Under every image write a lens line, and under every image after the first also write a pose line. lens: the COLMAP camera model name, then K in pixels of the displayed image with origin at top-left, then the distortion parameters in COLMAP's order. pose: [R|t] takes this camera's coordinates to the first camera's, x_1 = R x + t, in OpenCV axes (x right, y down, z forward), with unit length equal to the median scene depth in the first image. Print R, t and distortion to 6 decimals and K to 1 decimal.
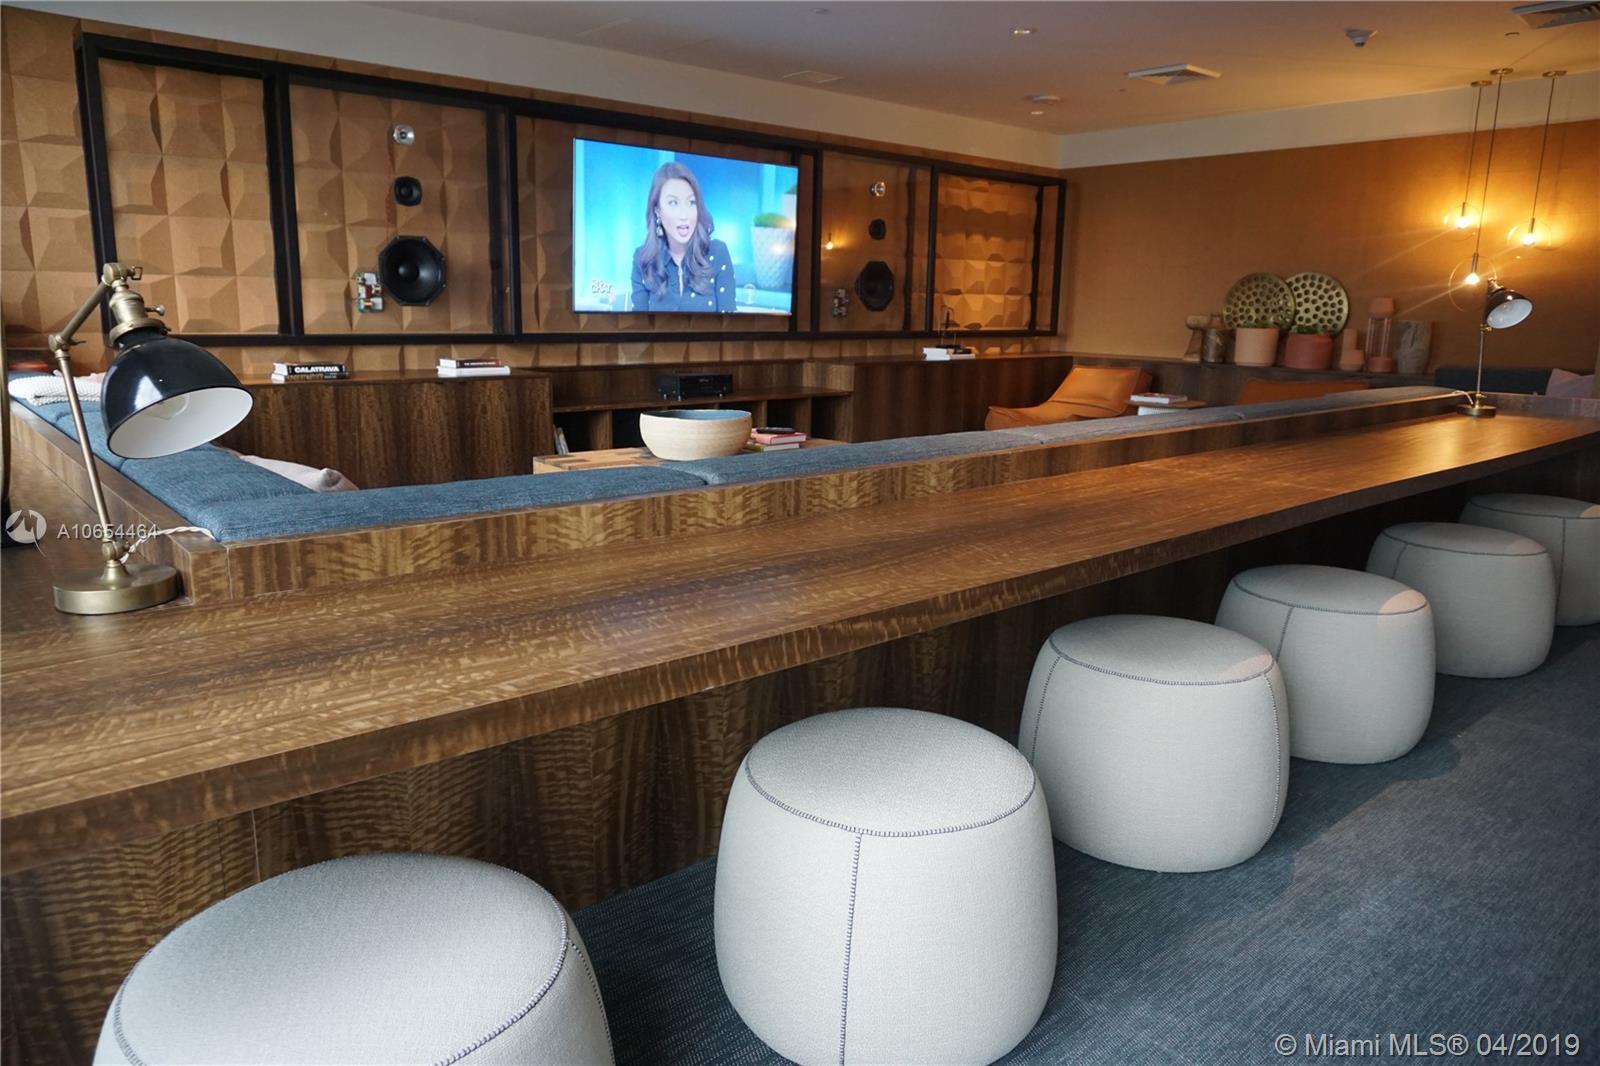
lens RADIAL K [[1061.7, 0, 788.3], [0, 1061.7, 534.6], [0, 0, 1]] dist [-0.056456, 0.032818]
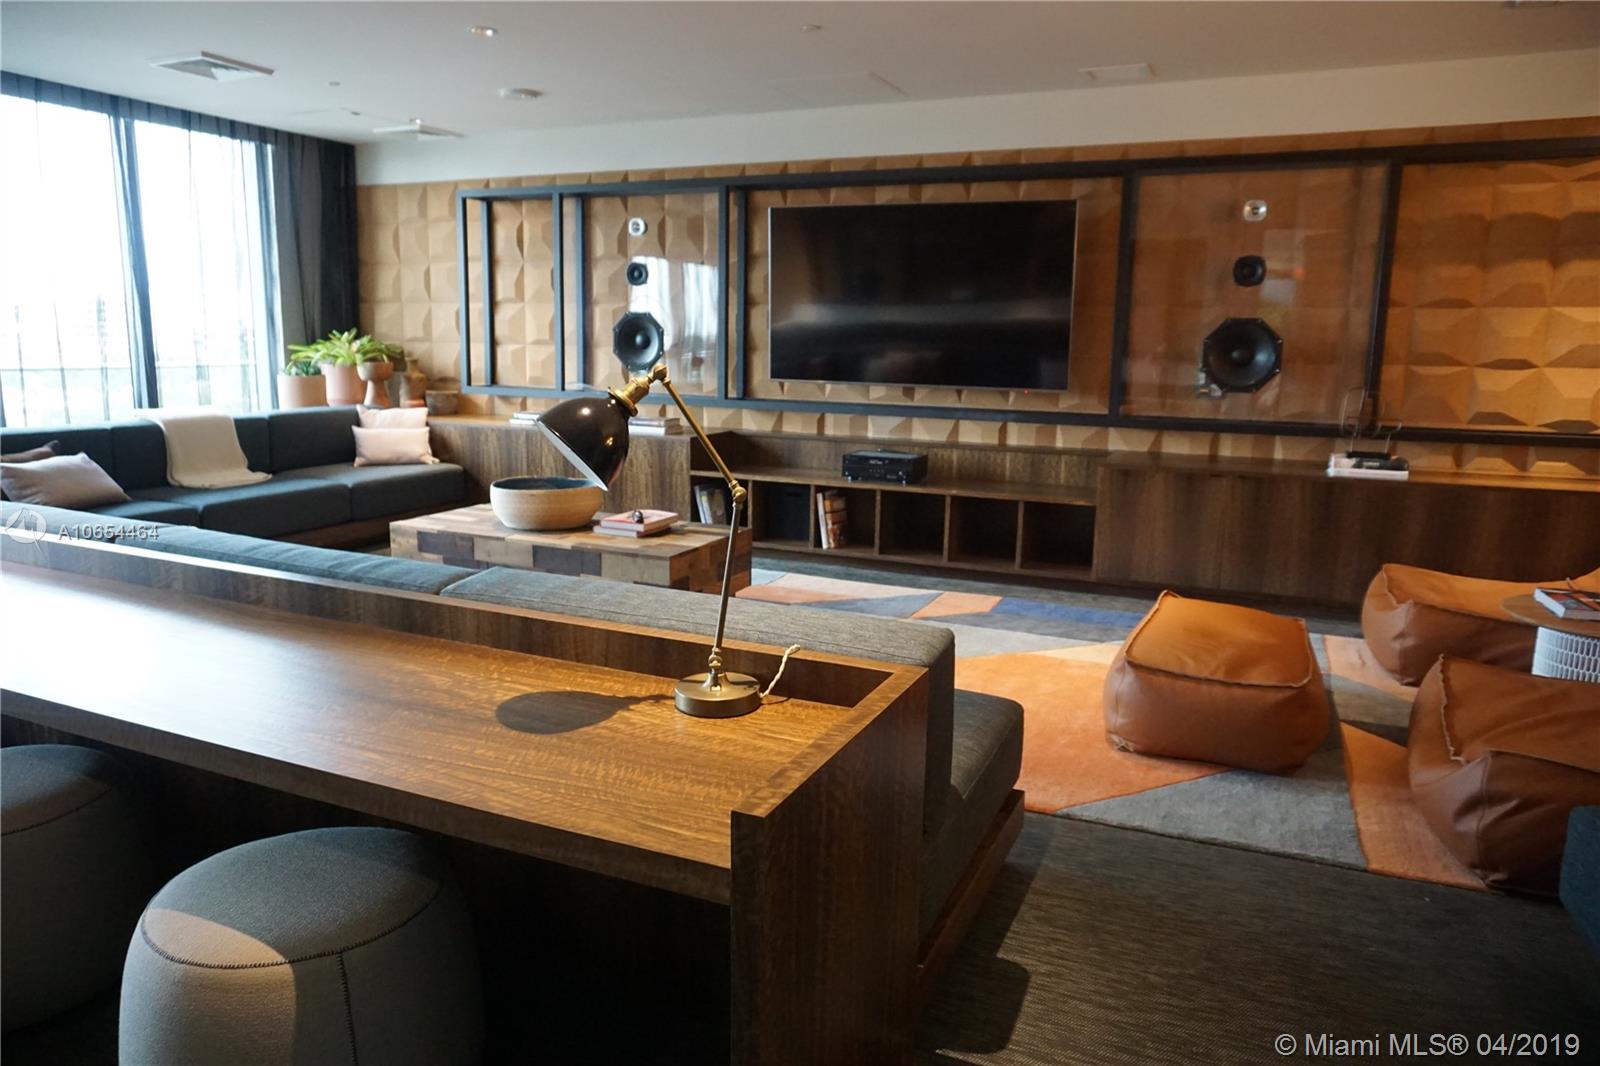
lens RADIAL K [[1061.7, 0, 791.3], [0, 1061.7, 529.9], [0, 0, 1]] dist [-0.056456, 0.032818]
pose [[0.436694, 0.128651, -0.890363, 0.617627], [-0.212024, 0.976559, 0.037115, -0.098918], [0.874268, 0.172570, 0.453735, 0.517011]]
